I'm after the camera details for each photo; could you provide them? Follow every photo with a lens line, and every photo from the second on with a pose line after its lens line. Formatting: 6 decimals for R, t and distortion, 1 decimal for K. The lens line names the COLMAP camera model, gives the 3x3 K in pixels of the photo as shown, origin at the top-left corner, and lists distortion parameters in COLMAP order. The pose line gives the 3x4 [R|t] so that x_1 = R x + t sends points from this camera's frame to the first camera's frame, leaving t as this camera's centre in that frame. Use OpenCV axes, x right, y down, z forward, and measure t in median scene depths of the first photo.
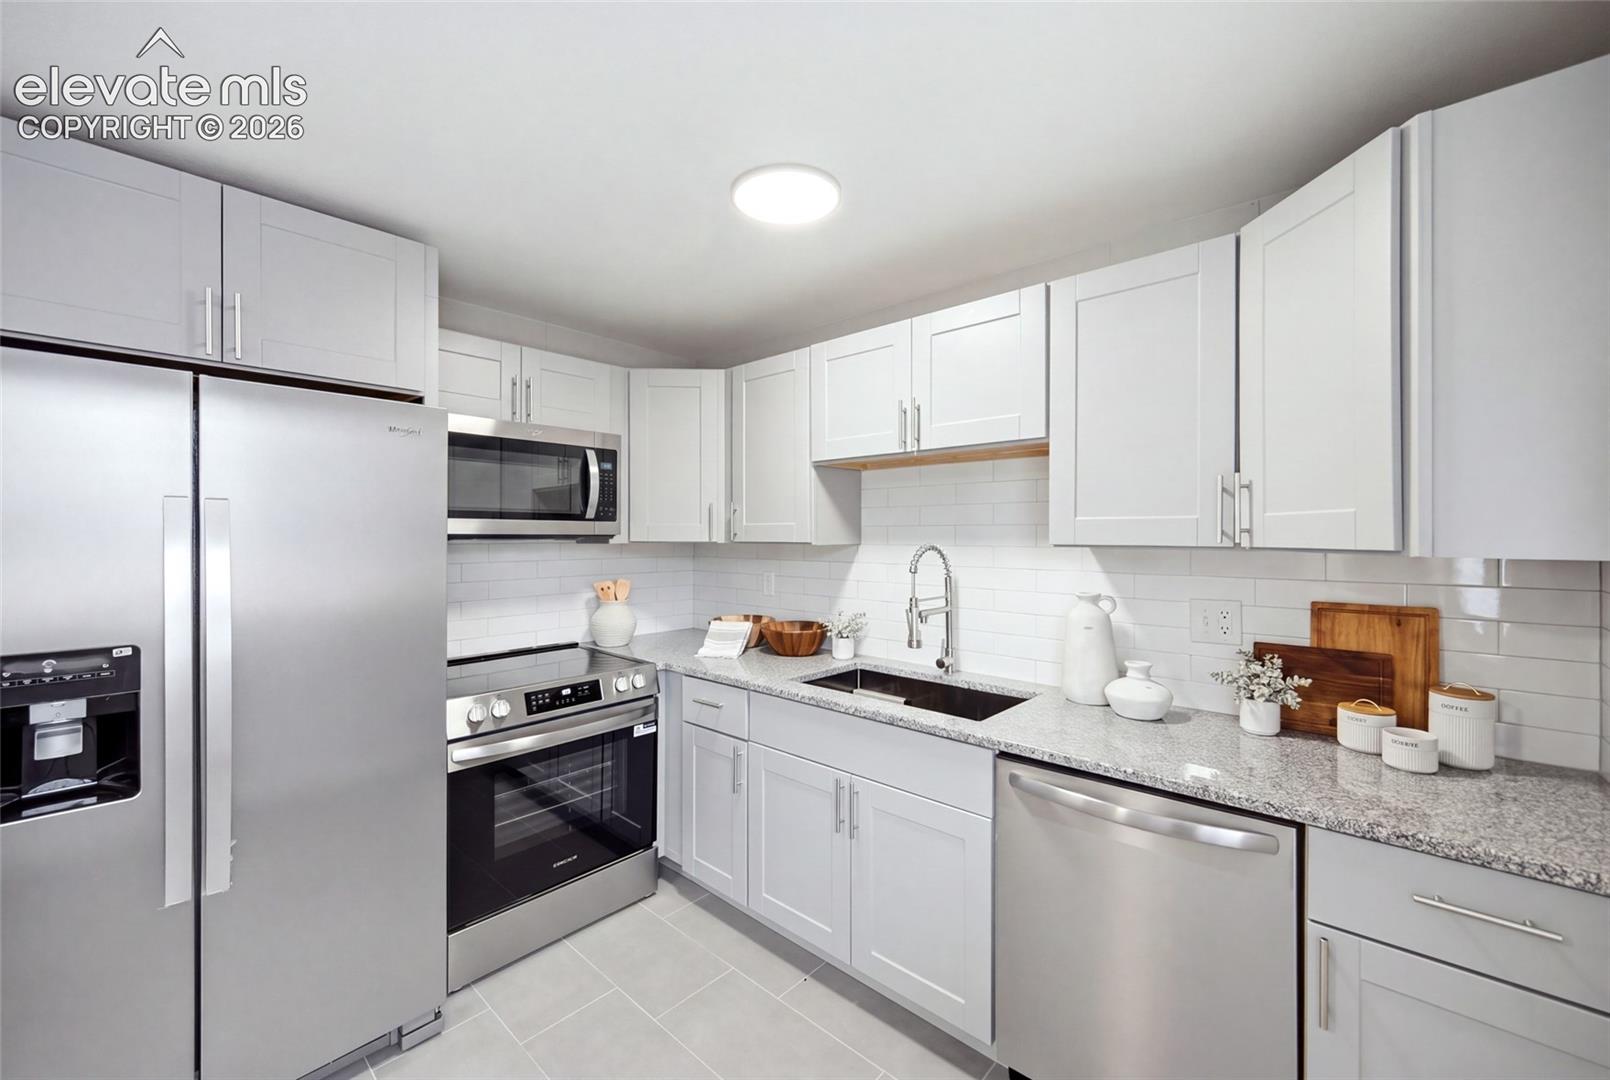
lens RADIAL K [[637.3, 0, 815.9], [0, 637.3, 536.0], [0, 0, 1]] dist [-0.000852, -0.000394]
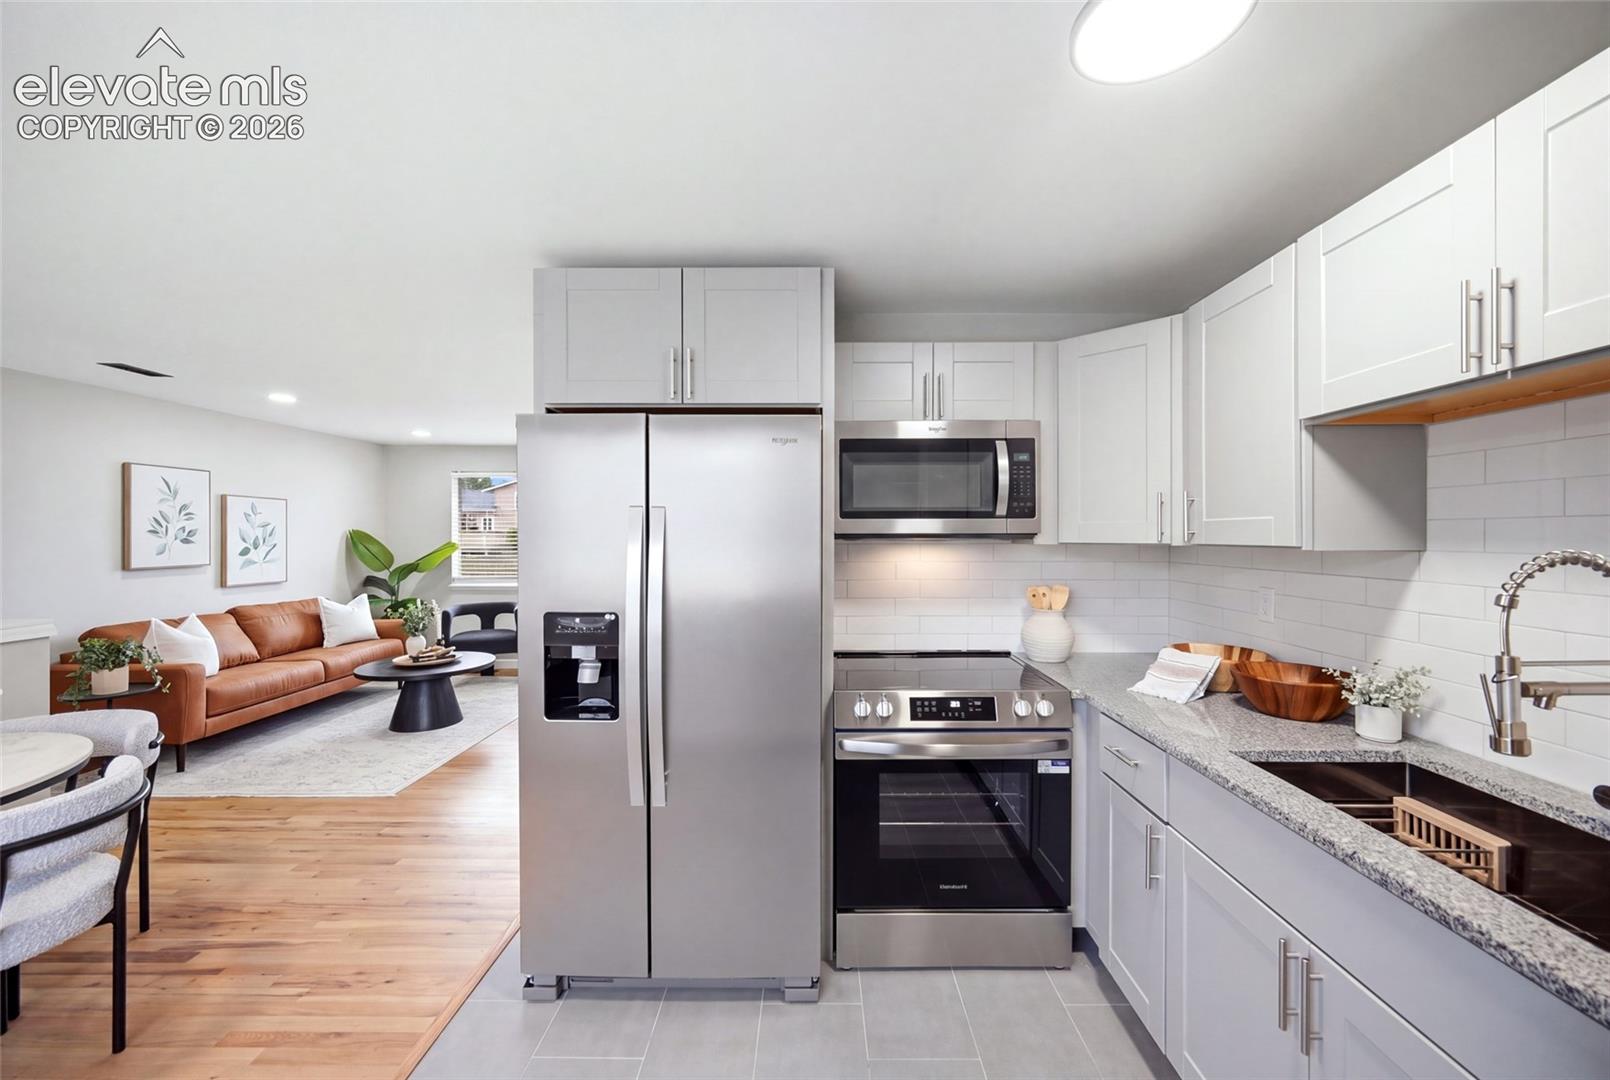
lens RADIAL K [[637.3, 0, 815.9], [0, 637.3, 536.0], [0, 0, 1]] dist [-0.000852, -0.000394]
pose [[0.663021, 0.000842, -0.748601, 0.154963], [-0.001286, 0.999999, -0.000015, 0.000455], [0.748600, 0.000973, 0.663021, 0.218258]]
